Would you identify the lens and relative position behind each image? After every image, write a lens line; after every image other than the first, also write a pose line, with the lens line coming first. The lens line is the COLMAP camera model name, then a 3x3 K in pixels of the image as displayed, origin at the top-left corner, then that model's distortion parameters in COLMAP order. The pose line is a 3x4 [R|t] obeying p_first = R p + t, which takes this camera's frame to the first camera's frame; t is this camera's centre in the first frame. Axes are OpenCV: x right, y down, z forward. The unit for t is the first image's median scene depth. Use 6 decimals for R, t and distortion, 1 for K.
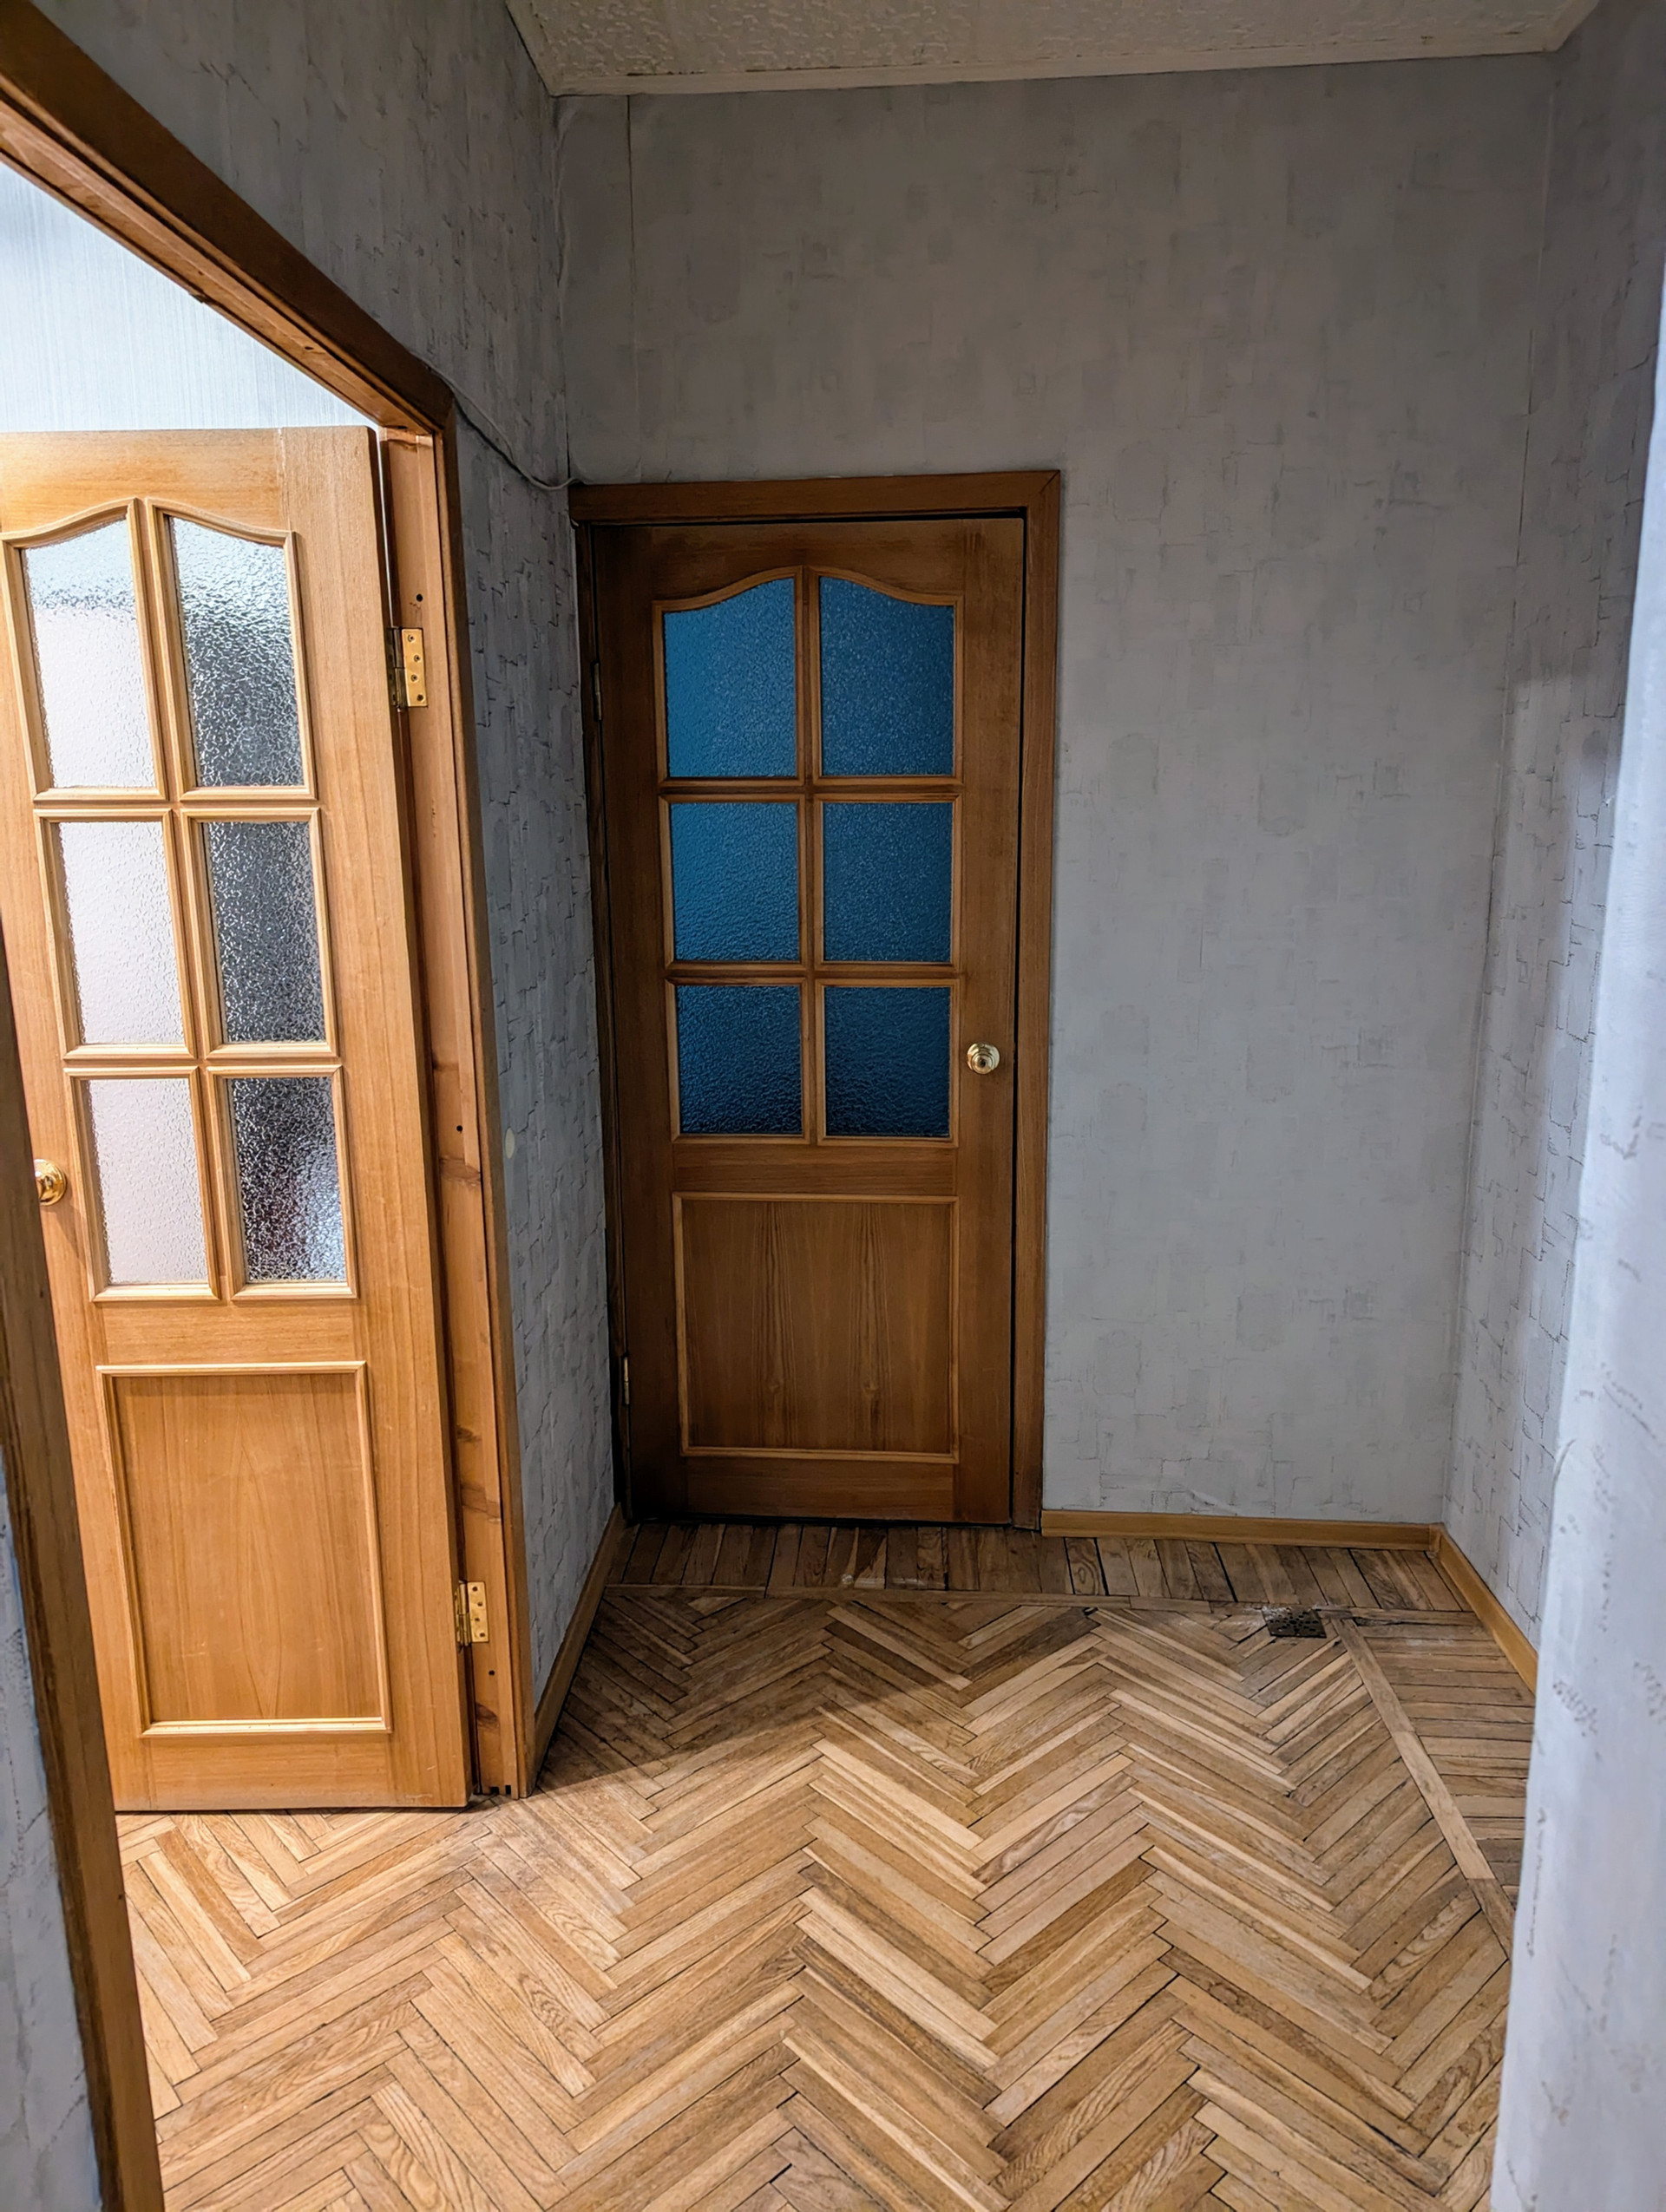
lens RADIAL K [[1600.3, 0, 833.0], [0, 1600.3, 1106.0], [0, 0, 1]] dist [0.064232, -0.054225]
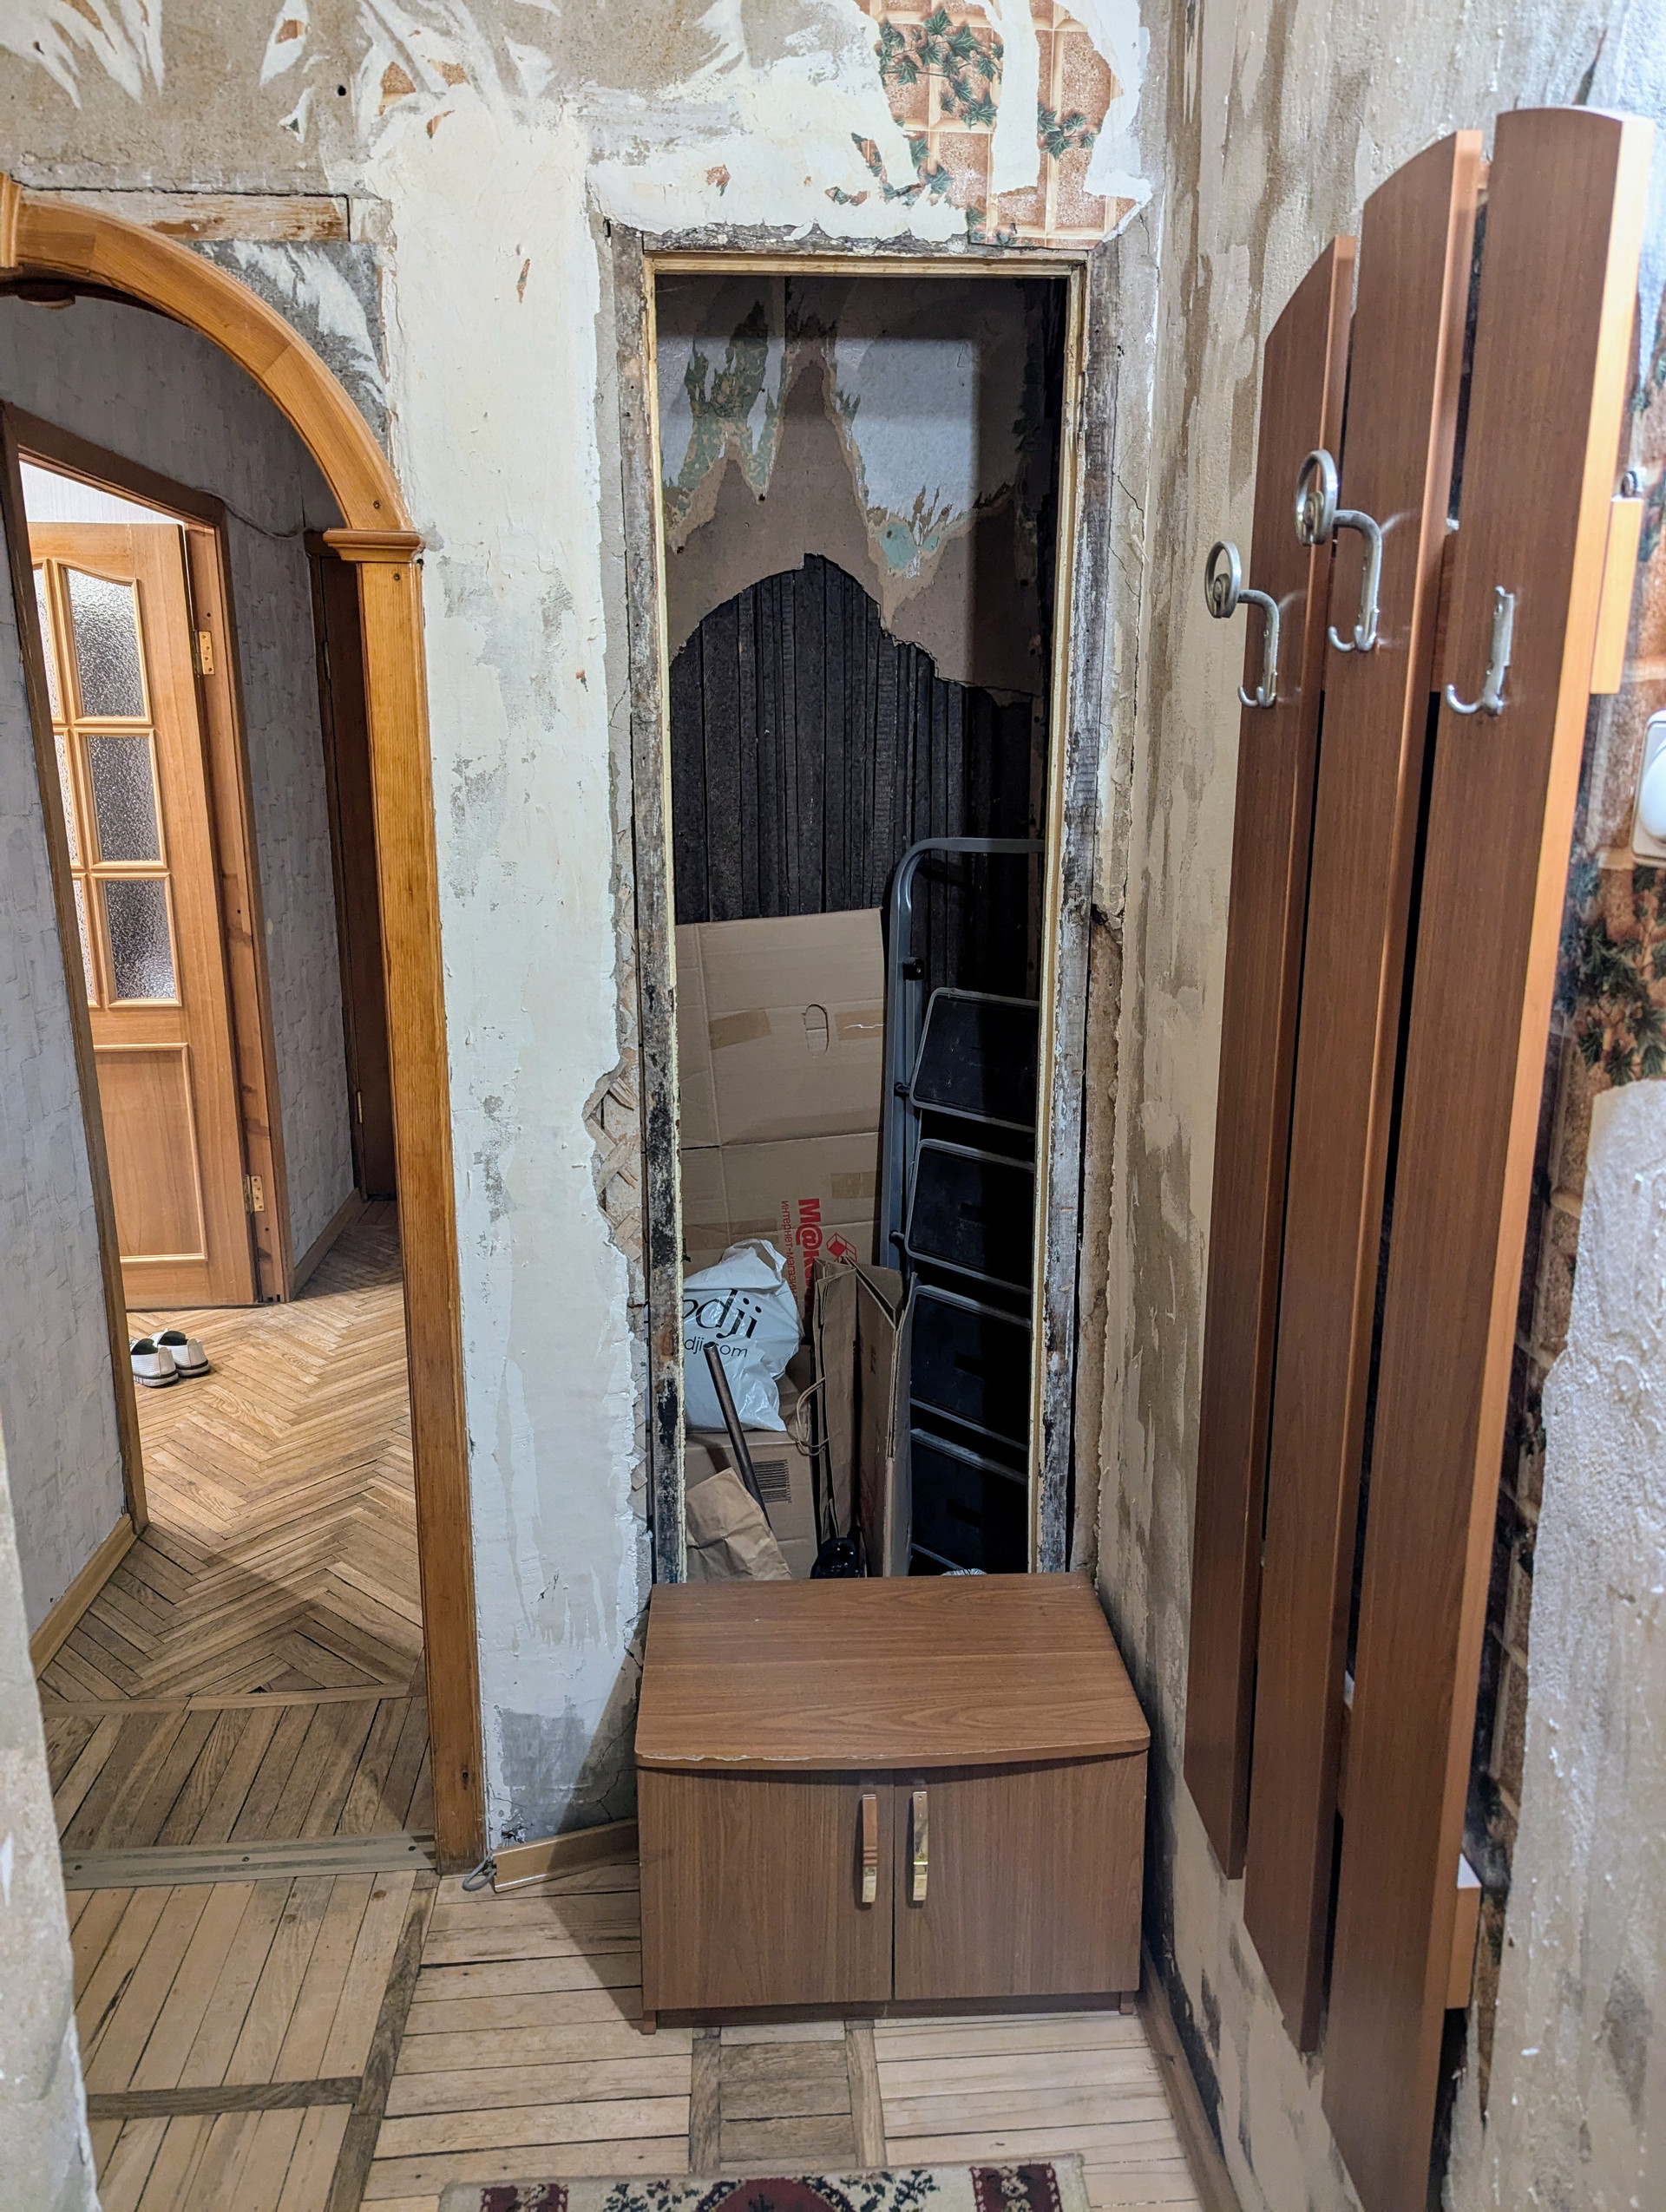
lens RADIAL K [[1600.3, 0, 833.0], [0, 1600.3, 1106.0], [0, 0, 1]] dist [0.064232, -0.054225]
pose [[0.993784, -0.011175, 0.110762, 0.223315], [0.007467, 0.999400, 0.033832, 0.174243], [-0.111074, -0.032795, 0.993271, -0.866003]]
